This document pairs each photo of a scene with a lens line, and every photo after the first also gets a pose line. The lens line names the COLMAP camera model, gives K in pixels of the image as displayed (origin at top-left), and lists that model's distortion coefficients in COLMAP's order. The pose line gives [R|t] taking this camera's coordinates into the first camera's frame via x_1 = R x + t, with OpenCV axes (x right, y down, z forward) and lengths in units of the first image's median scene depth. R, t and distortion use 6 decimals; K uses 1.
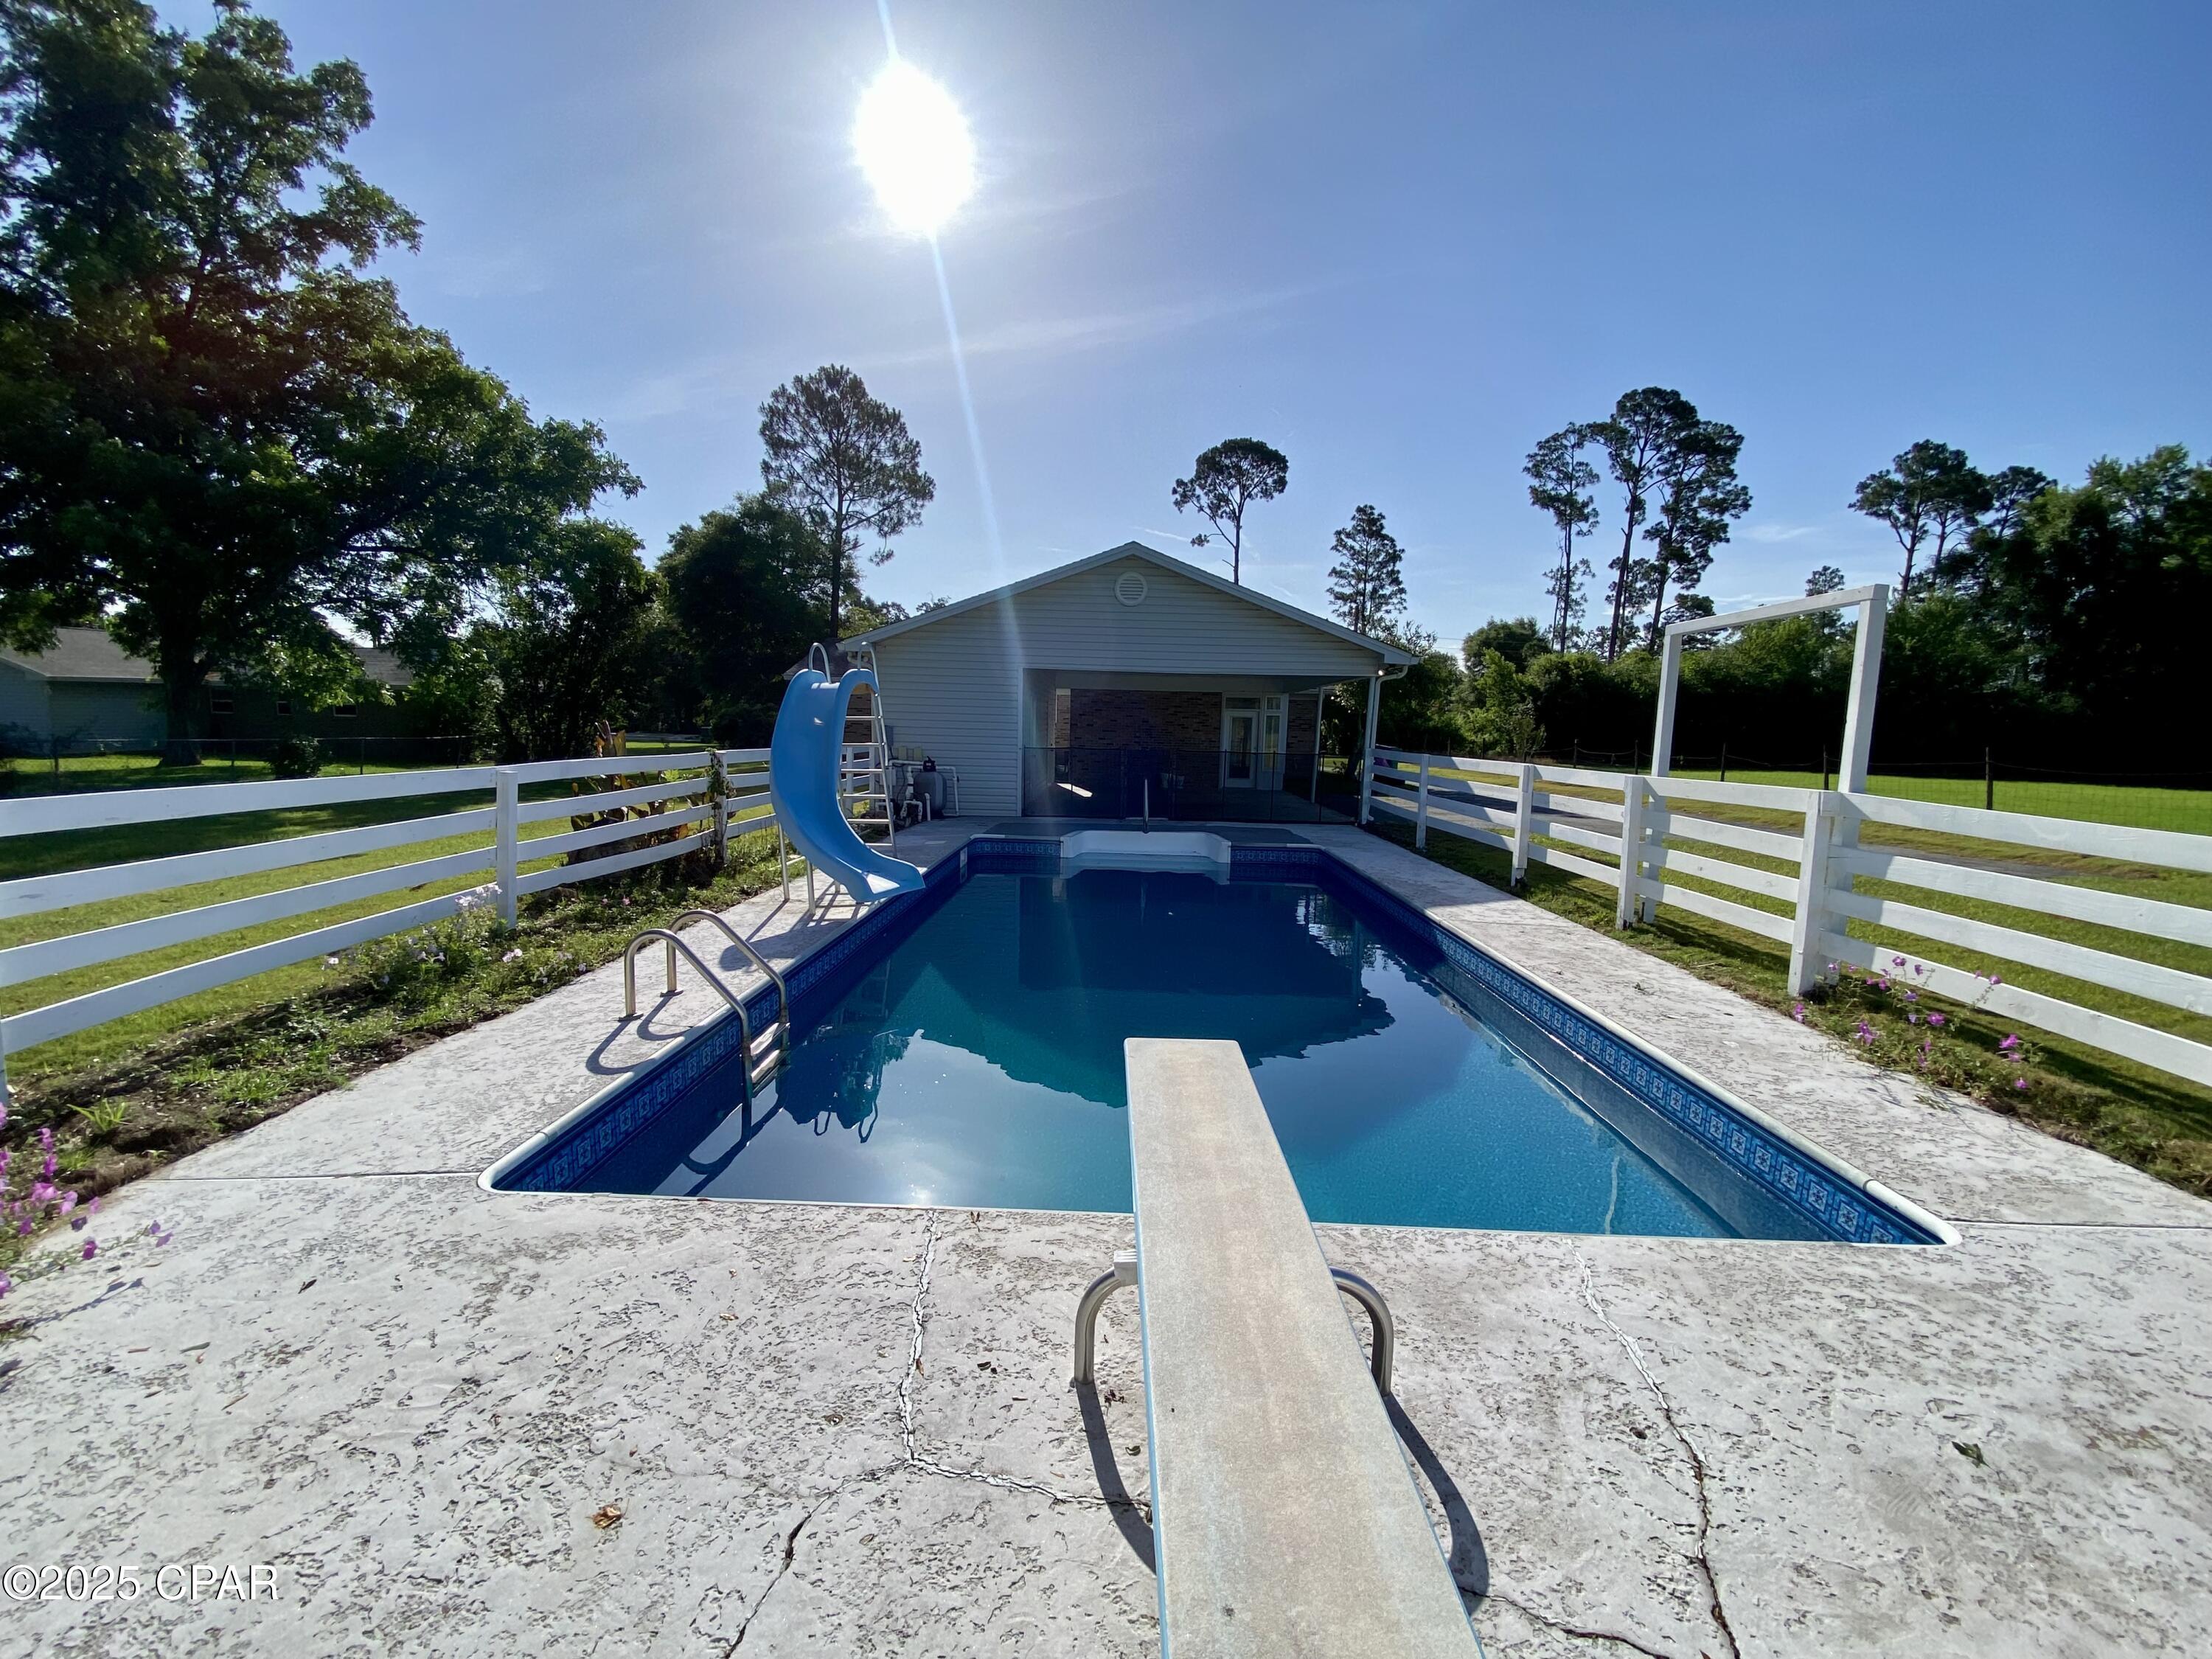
lens RADIAL K [[901.8, 0, 1098.5], [0, 901.8, 843.0], [0, 0, 1]] dist [0.032894, -0.027469]
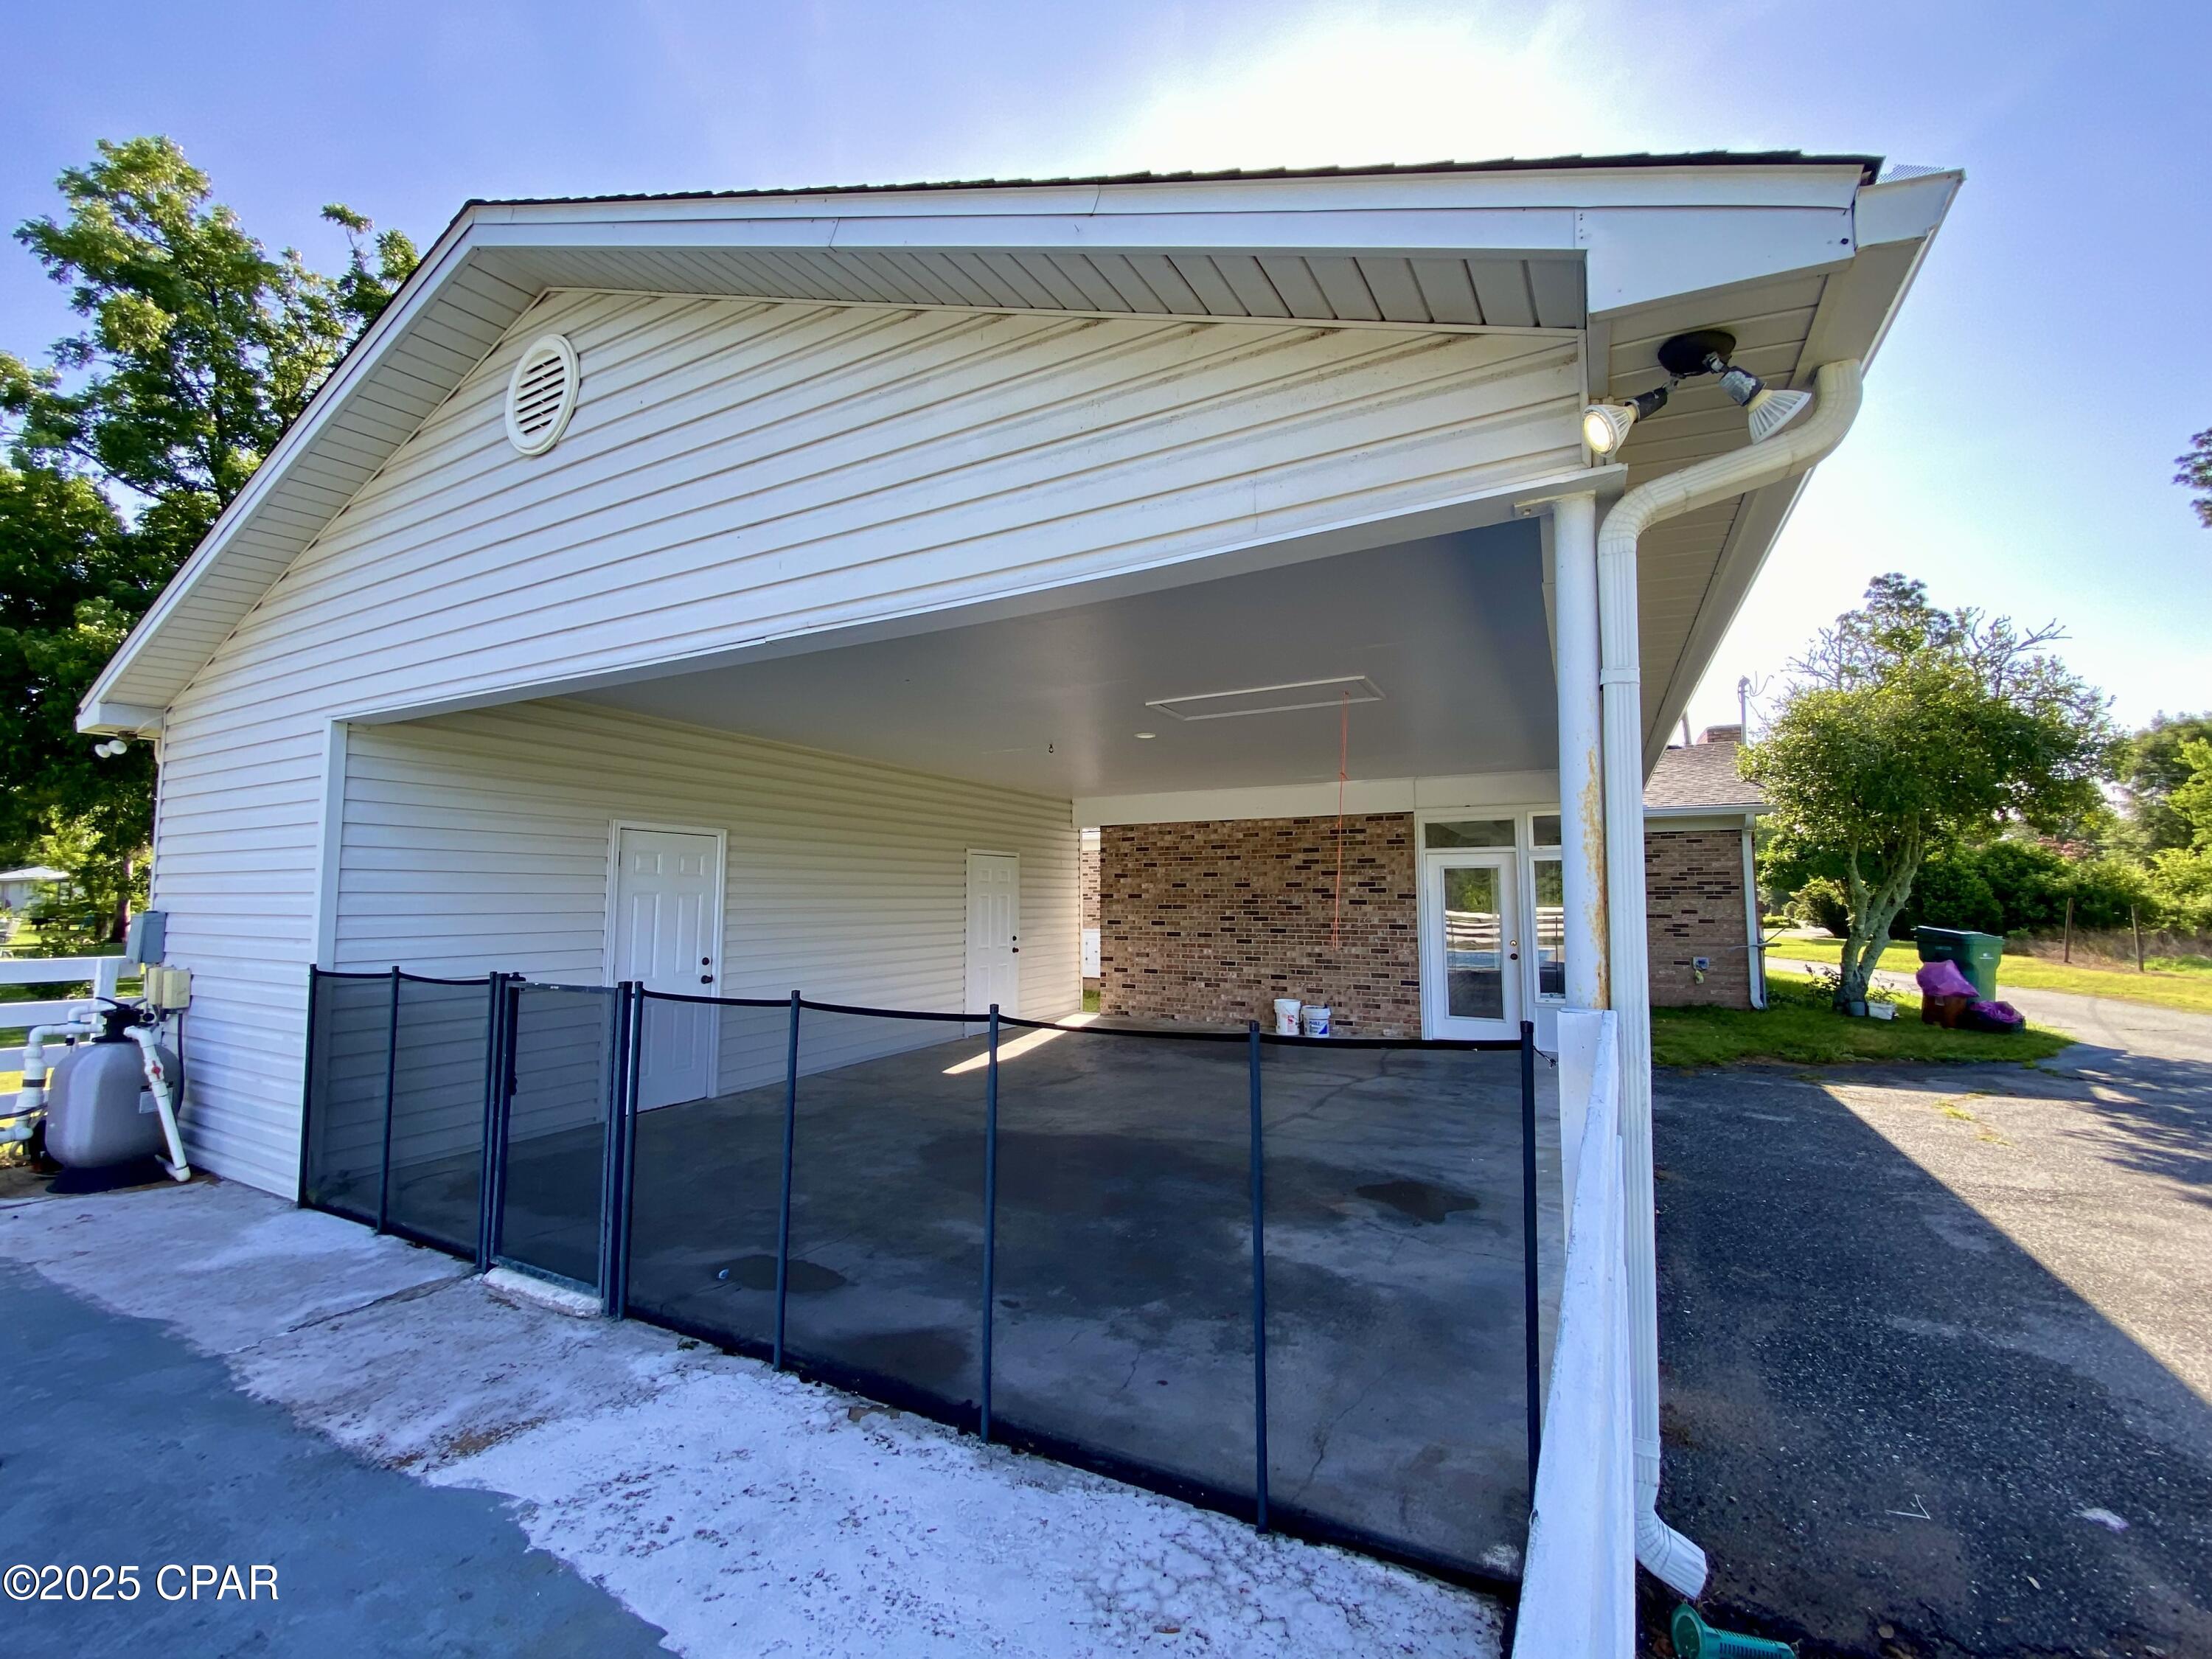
lens RADIAL K [[901.8, 0, 1098.5], [0, 901.8, 843.0], [0, 0, 1]] dist [0.032894, -0.027469]
pose [[0.891952, -0.054403, -0.448844, 0.130259], [-0.035953, 0.981056, -0.190357, -0.042784], [0.450698, 0.185927, 0.873100, 0.368077]]
